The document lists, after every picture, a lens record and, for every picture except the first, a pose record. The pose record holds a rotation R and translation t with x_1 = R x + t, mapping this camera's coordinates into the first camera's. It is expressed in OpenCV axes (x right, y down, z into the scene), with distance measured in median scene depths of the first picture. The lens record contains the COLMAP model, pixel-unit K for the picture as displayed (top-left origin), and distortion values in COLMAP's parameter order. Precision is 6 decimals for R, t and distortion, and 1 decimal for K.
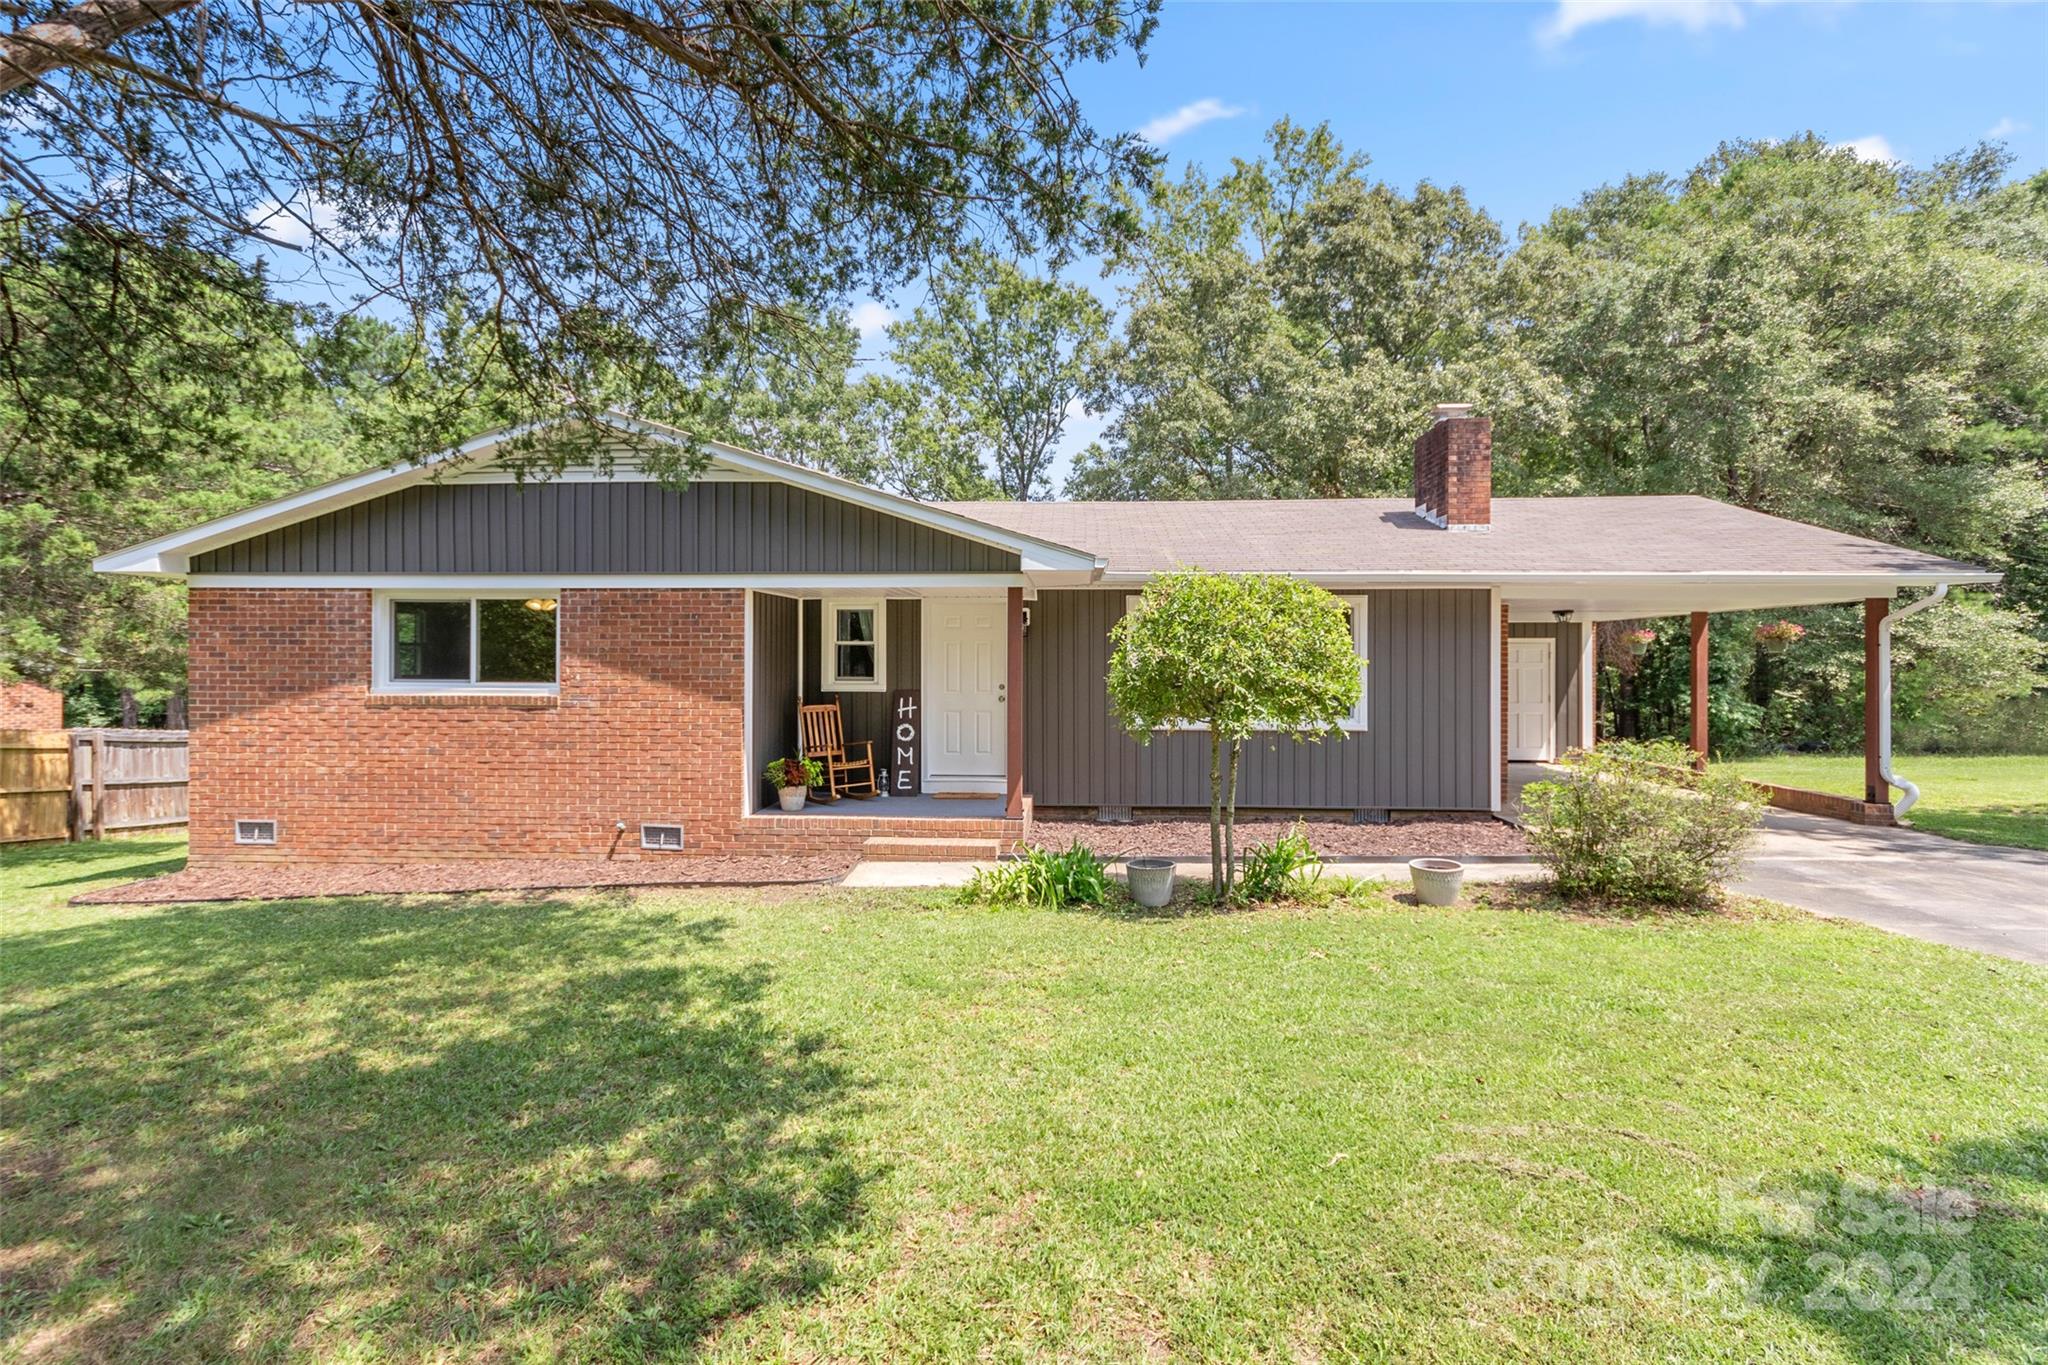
lens RADIAL K [[985.2, 0, 1008.8], [0, 985.2, 673.8], [0, 0, 1]] dist [0.018594, 0.000832]
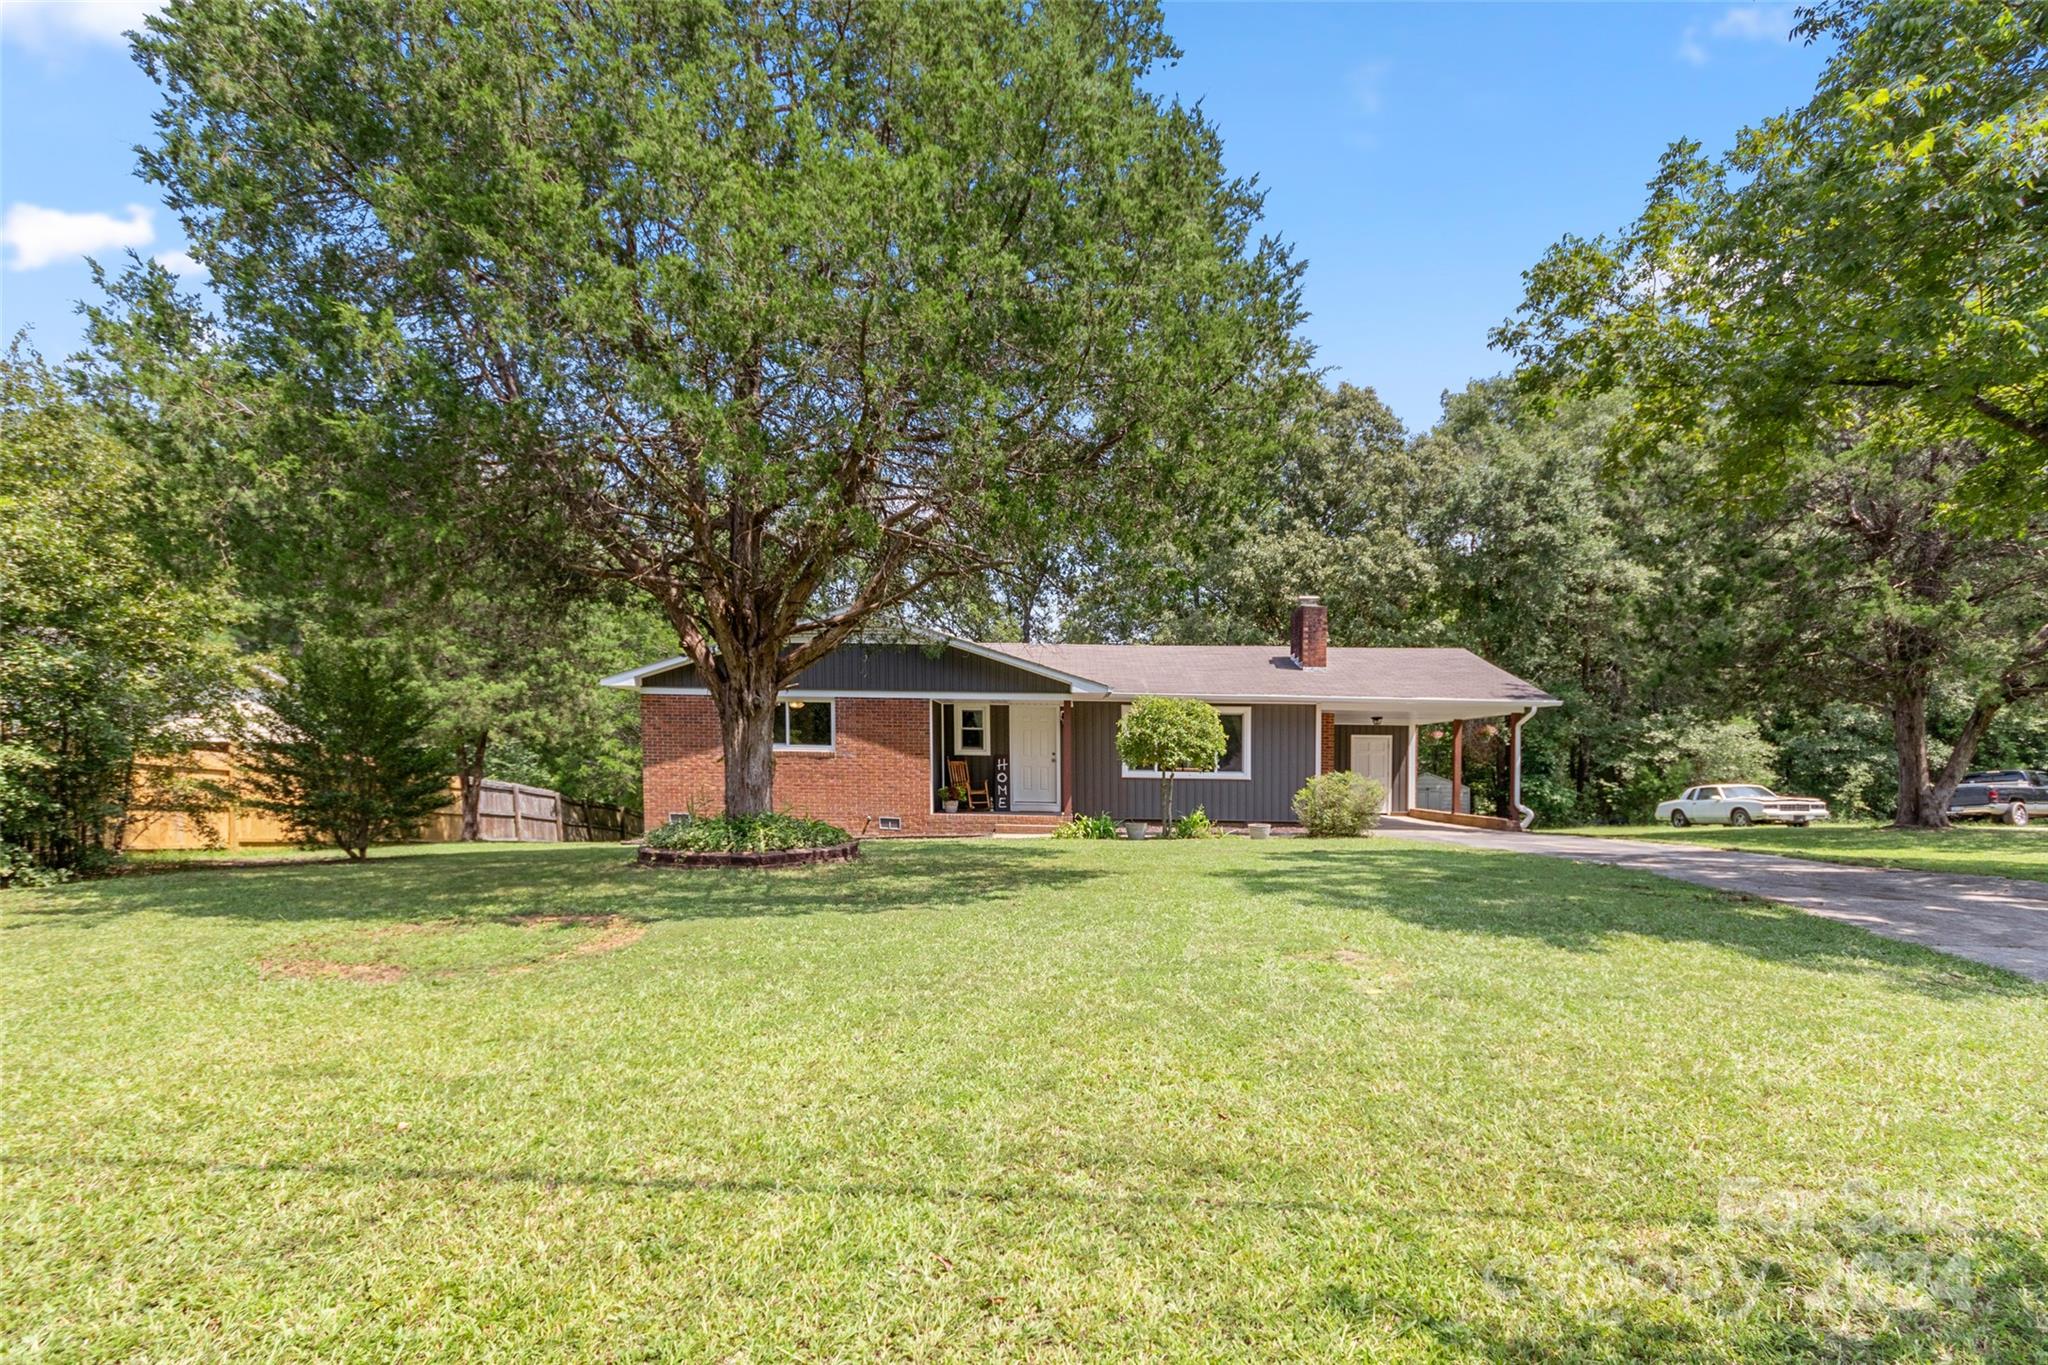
lens RADIAL K [[944.9, 0, 1029.0], [0, 944.9, 677.5], [0, 0, 1]] dist [0.003231, 0.001163]
pose [[0.999260, 0.016250, 0.034856, -0.122545], [-0.012636, 0.994755, -0.101506, 0.054354], [-0.036323, 0.100990, 0.994224, -0.800955]]
